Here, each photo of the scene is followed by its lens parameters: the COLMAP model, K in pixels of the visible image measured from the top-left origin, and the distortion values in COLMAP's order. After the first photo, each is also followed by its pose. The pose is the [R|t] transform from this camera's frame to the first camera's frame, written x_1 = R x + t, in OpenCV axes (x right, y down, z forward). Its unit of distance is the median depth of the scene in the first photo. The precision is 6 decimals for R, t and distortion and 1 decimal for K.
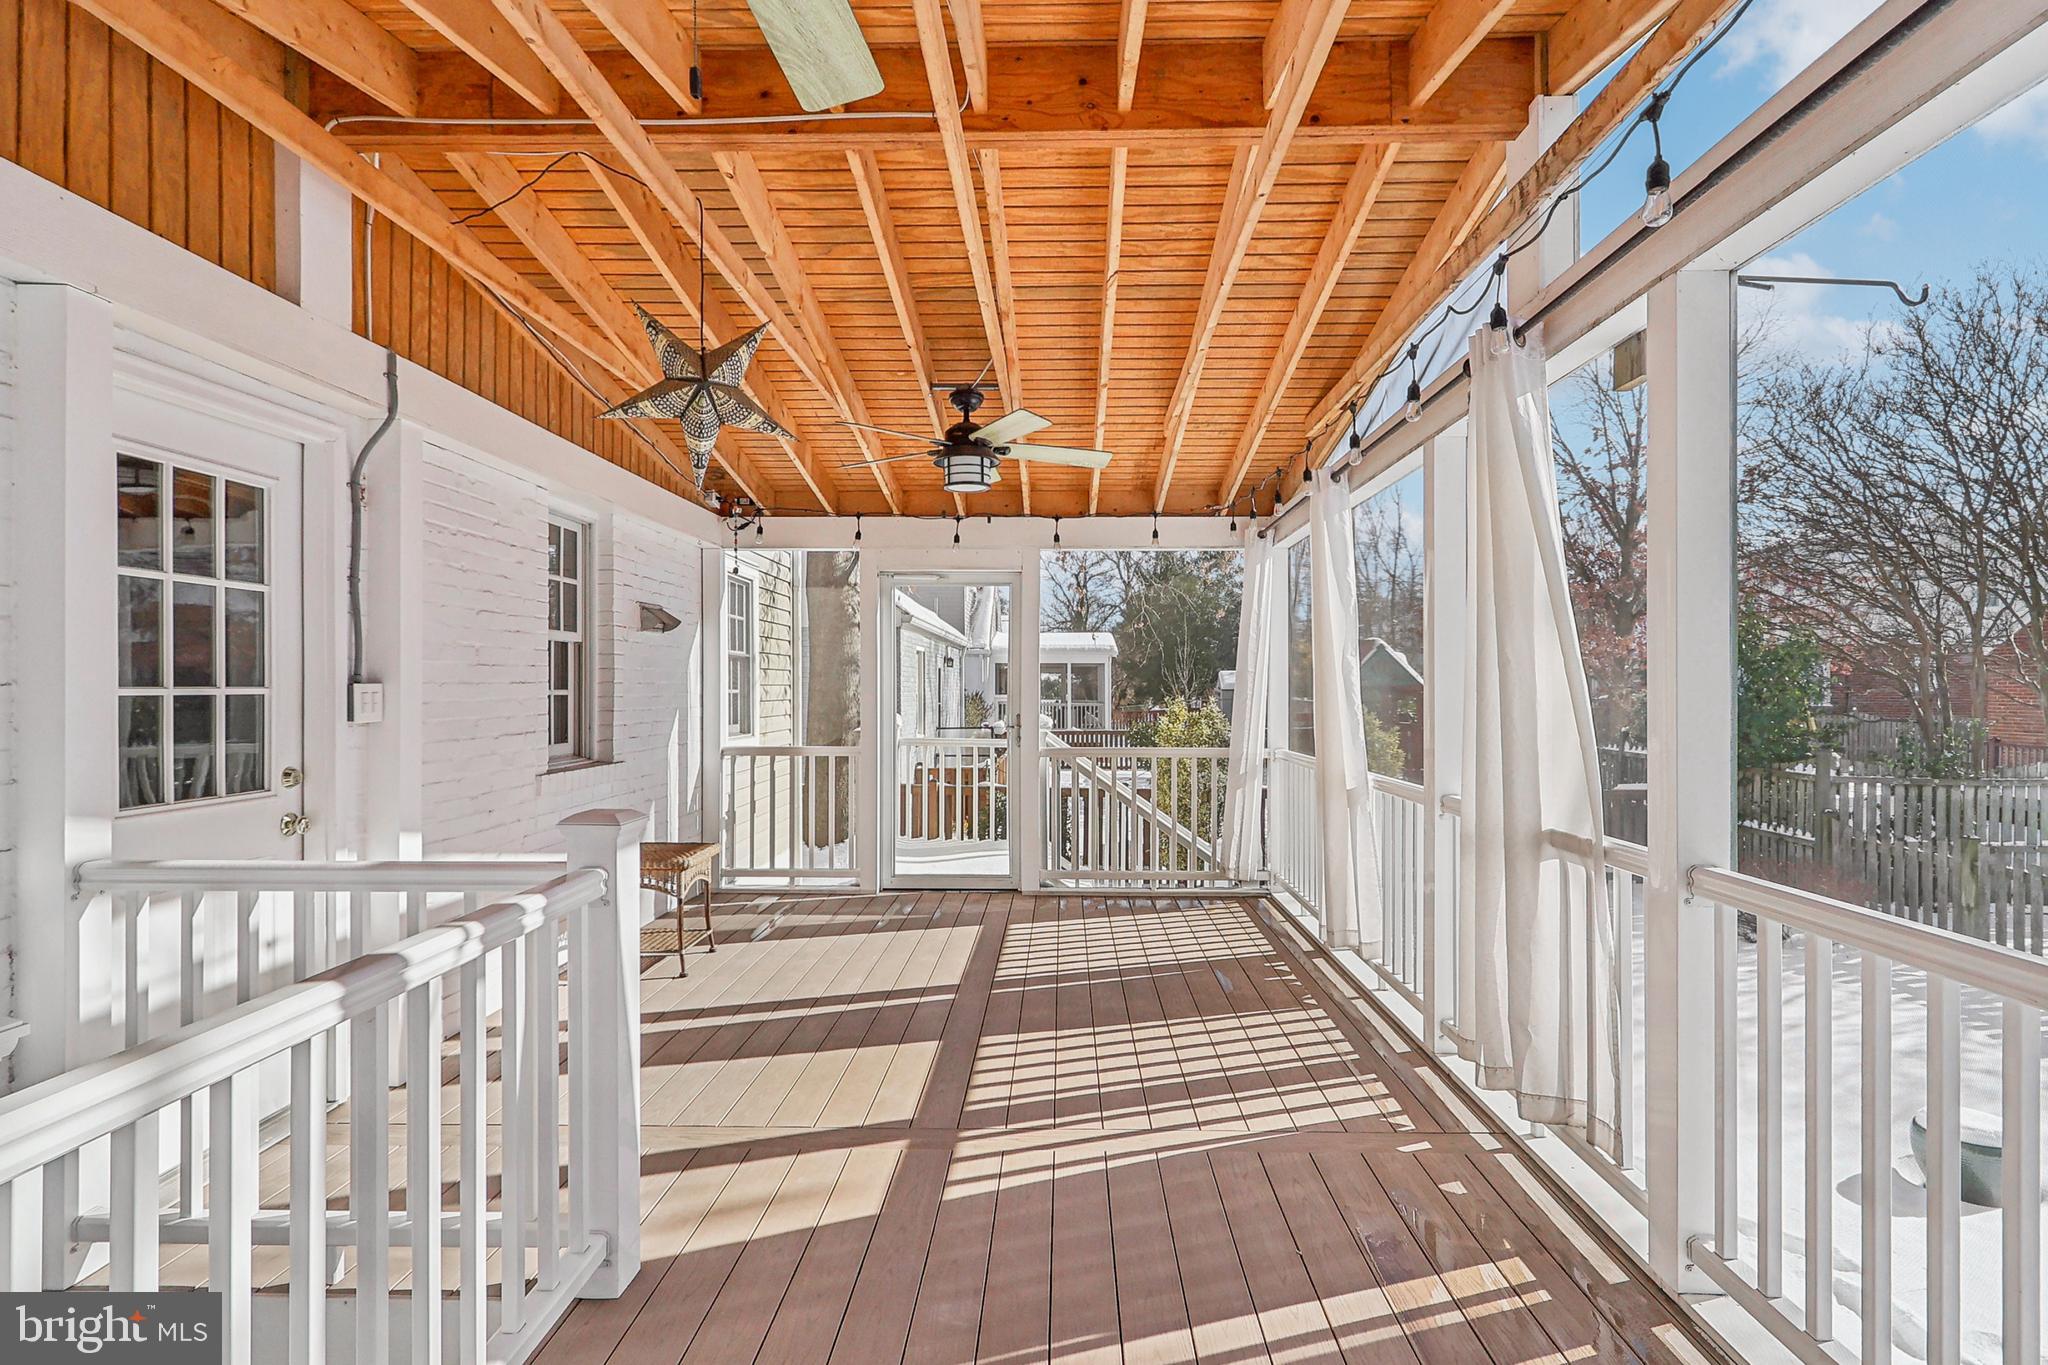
lens RADIAL K [[983.1, 0, 1043.8], [0, 983.1, 700.3], [0, 0, 1]] dist [0.003622, -0.002653]
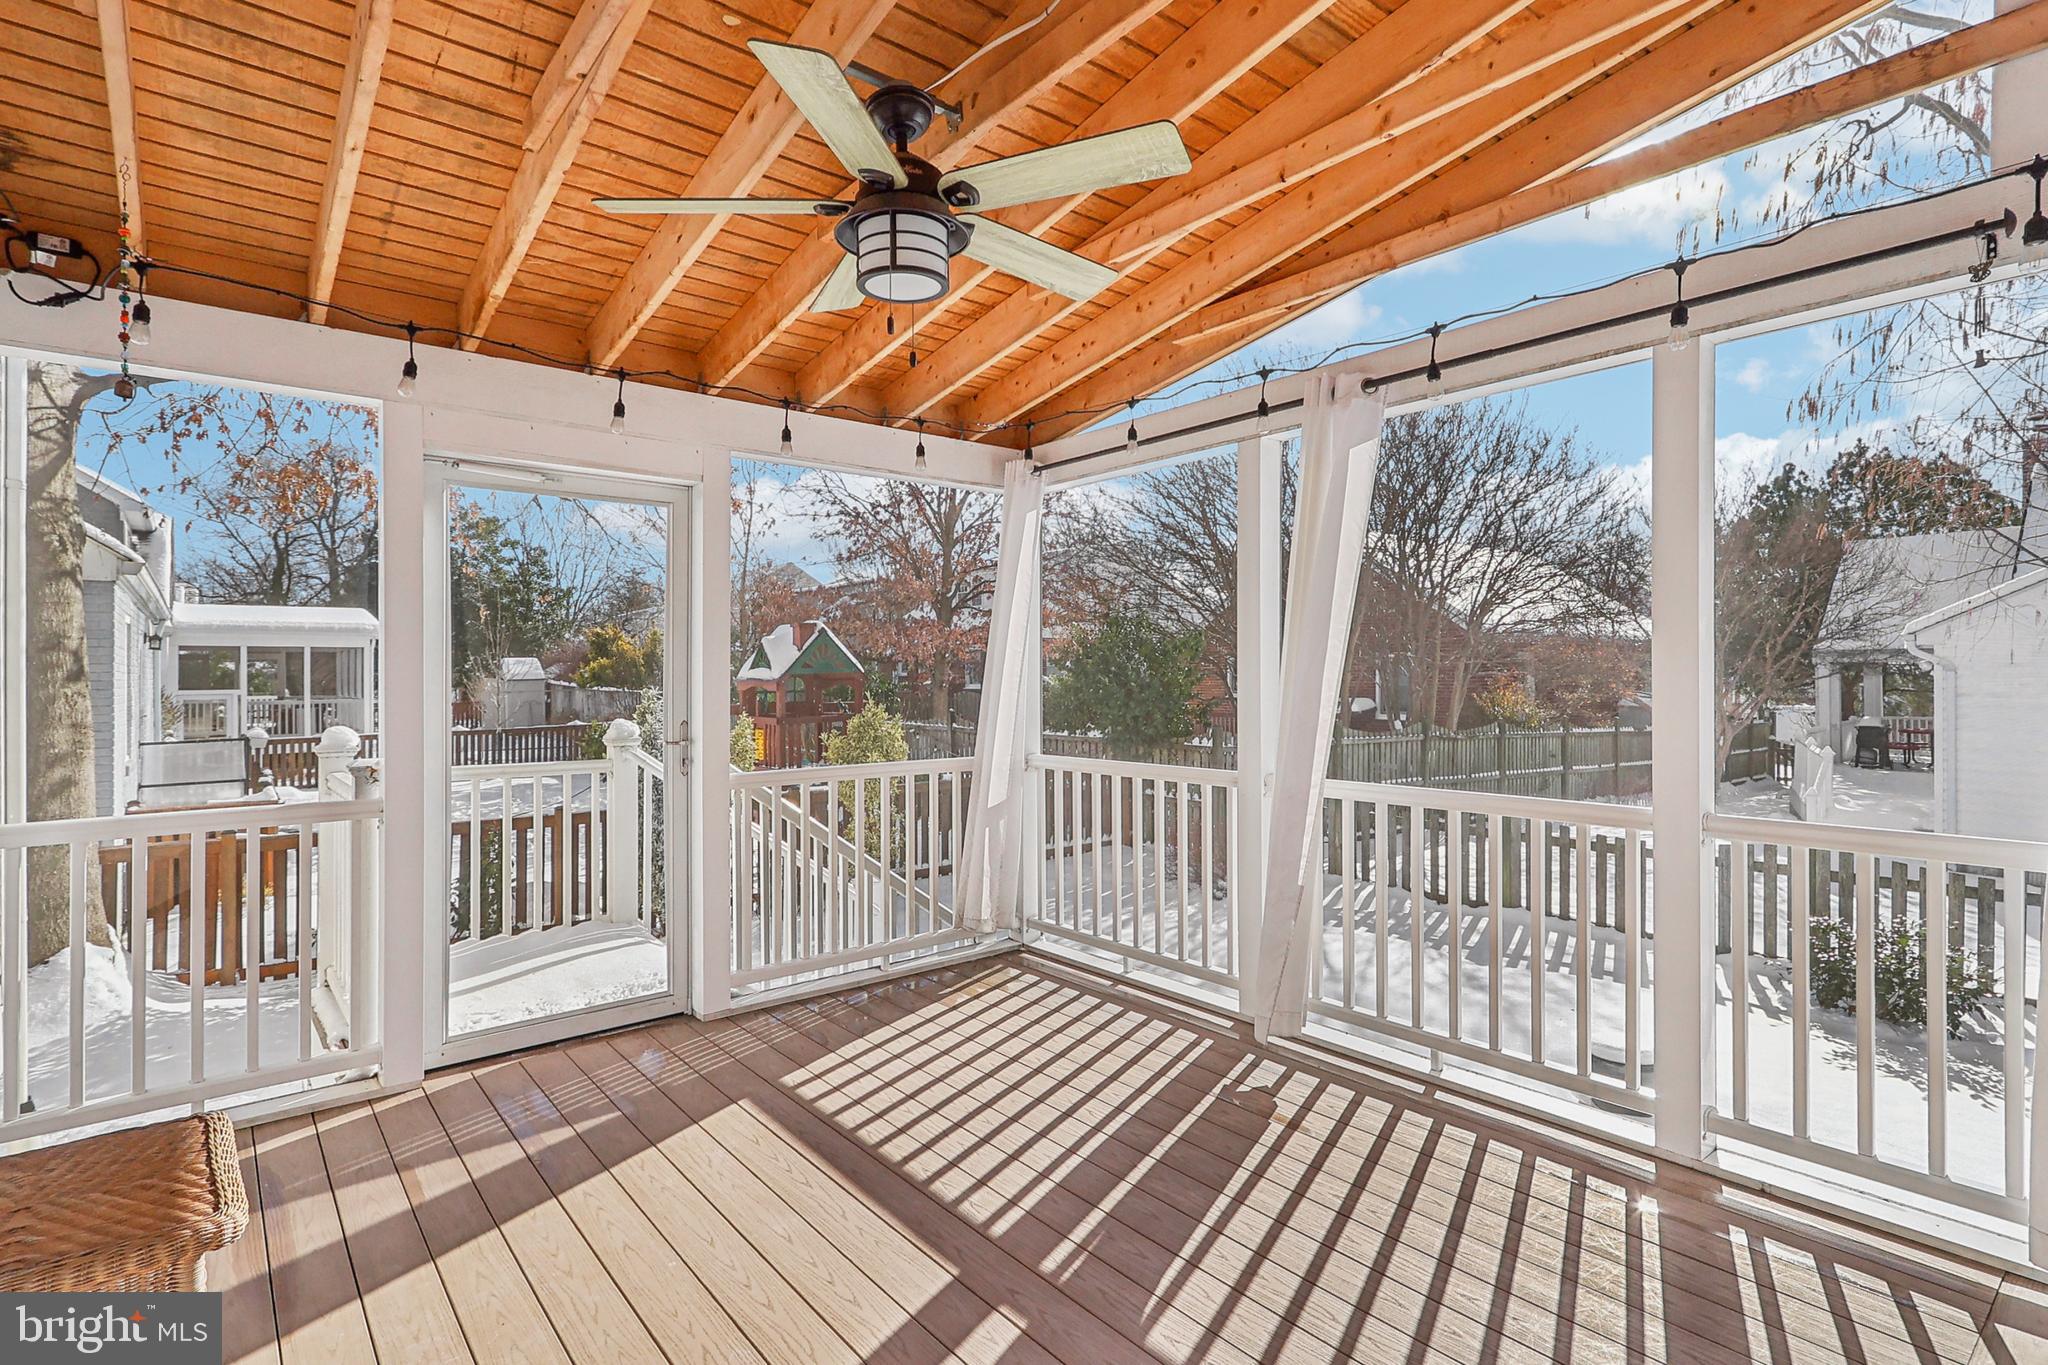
lens RADIAL K [[983.1, 0, 1017.7], [0, 983.1, 676.6], [0, 0, 1]] dist [0.003622, -0.002653]
pose [[0.762642, -0.007774, 0.646774, -0.298775], [0.015947, 0.999850, -0.006785, -0.007122], [-0.646624, 0.015489, 0.762651, 0.468297]]
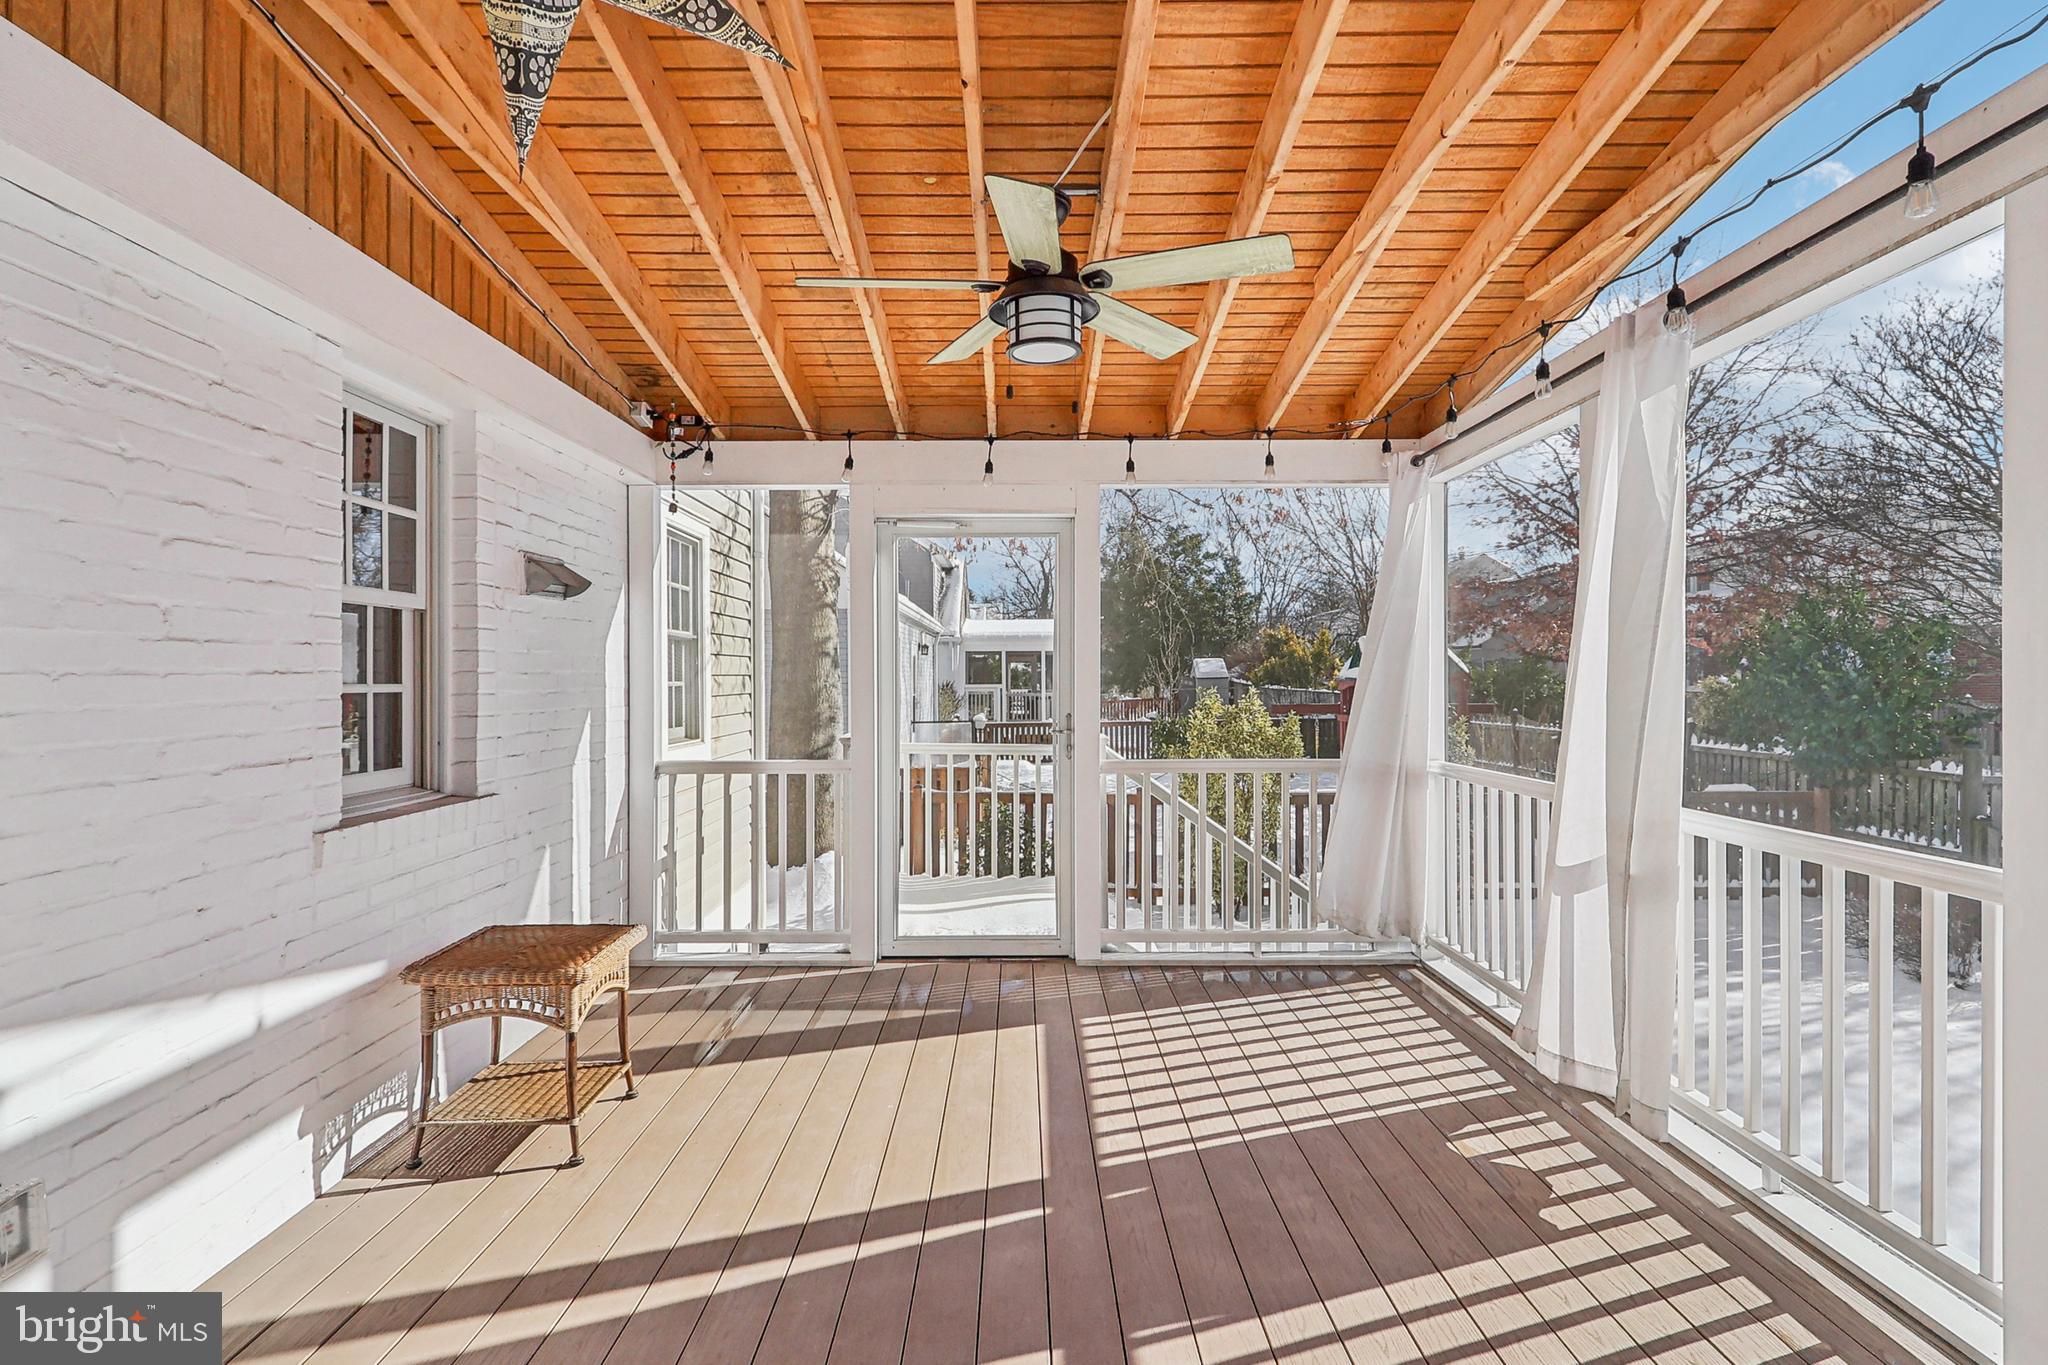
lens RADIAL K [[983.1, 0, 1028.0], [0, 983.1, 675.4], [0, 0, 1]] dist [0.003622, -0.002653]
pose [[0.999670, -0.004686, 0.025250, -0.085312], [0.005046, 0.999886, -0.014211, -0.004810], [-0.025180, 0.014334, 0.999580, 0.317013]]
